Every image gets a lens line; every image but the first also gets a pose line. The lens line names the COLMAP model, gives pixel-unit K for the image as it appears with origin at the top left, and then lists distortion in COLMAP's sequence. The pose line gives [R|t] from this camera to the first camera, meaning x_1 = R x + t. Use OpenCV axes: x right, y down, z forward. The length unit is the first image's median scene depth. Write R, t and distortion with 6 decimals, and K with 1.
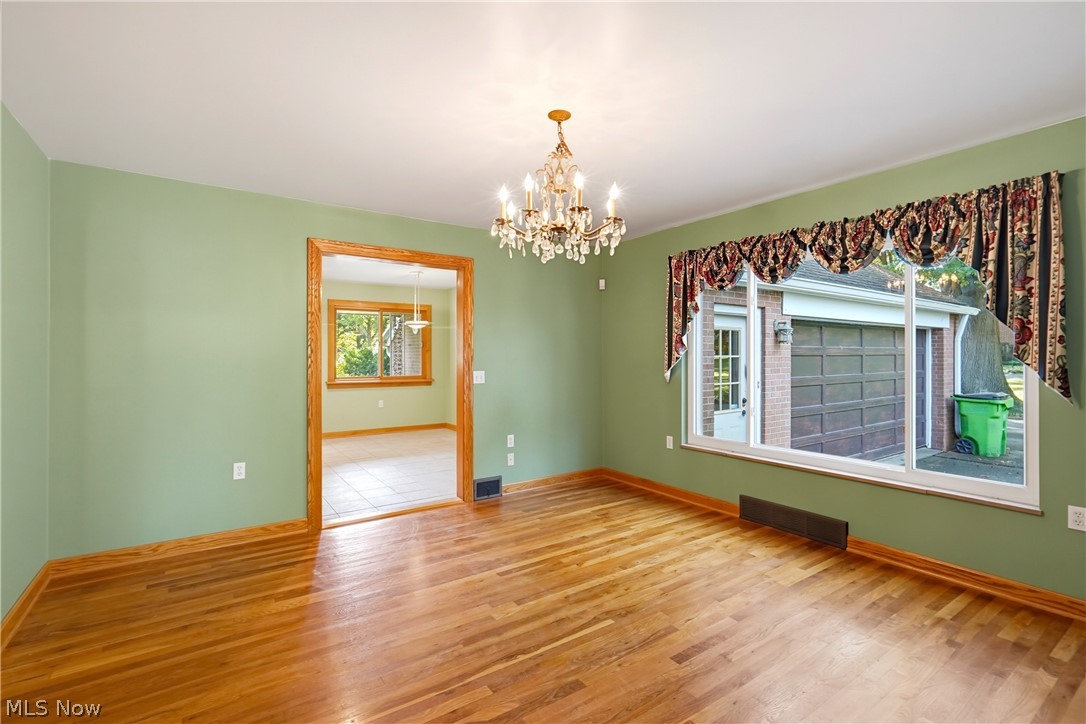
lens RADIAL K [[493.9, 0, 541.9], [0, 493.9, 358.1], [0, 0, 1]] dist [-0.000749, 0.001278]
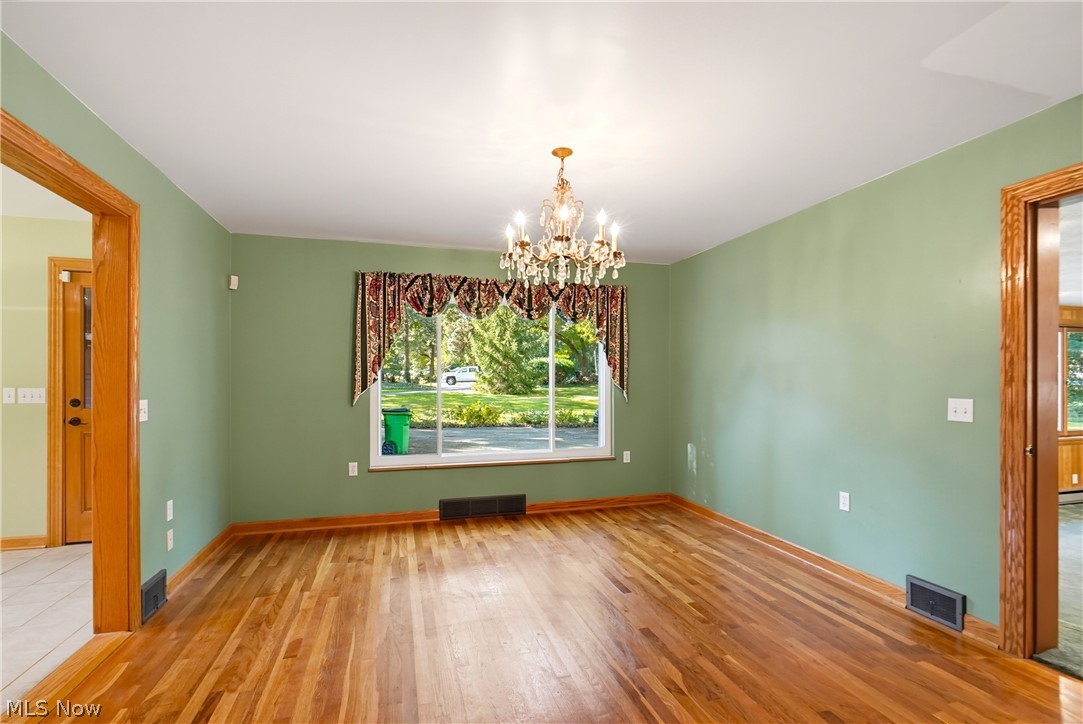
lens RADIAL K [[492.5, 0, 550.0], [0, 492.5, 381.6], [0, 0, 1]] dist [-0.000749, 0.001278]
pose [[0.317203, 0.000170, 0.948358, -0.593235], [0.004993, 0.999986, -0.001849, 0.009081], [-0.948344, 0.005322, 0.317198, 0.404017]]
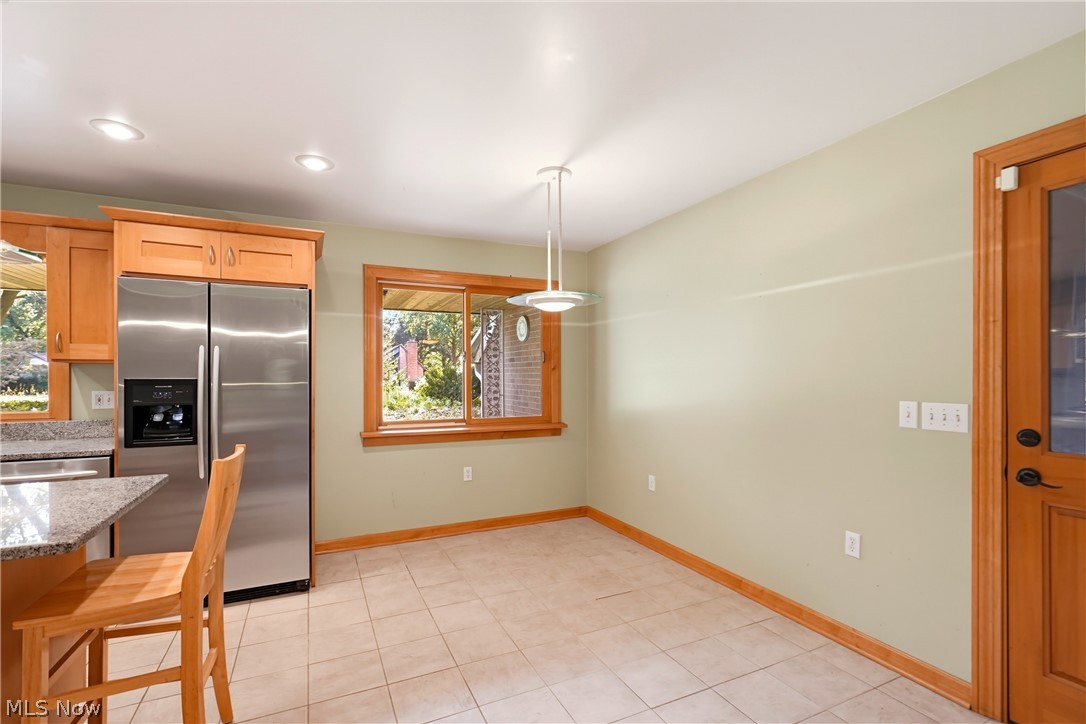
lens RADIAL K [[493.9, 0, 530.5], [0, 493.9, 377.7], [0, 0, 1]] dist [-0.000749, 0.001278]
pose [[0.983153, -0.002068, -0.182771, -0.347435], [0.002303, 0.999997, 0.001073, -0.013132], [0.182769, -0.001476, 0.983155, 1.049542]]
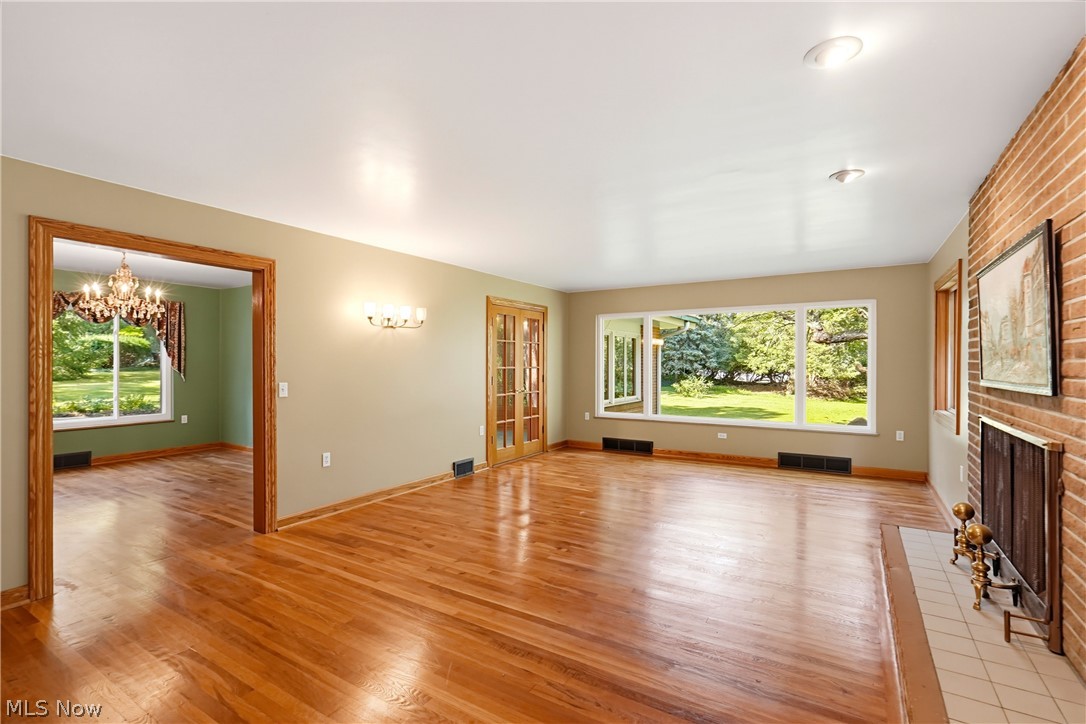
lens RADIAL K [[493.9, 0, 538.1], [0, 493.9, 367.4], [0, 0, 1]] dist [-0.000749, 0.001278]
pose [[-0.379180, -0.005535, 0.925306, -1.540600], [0.001511, 0.999977, 0.006601, -0.002324], [-0.925321, 0.003901, -0.379163, 0.094593]]
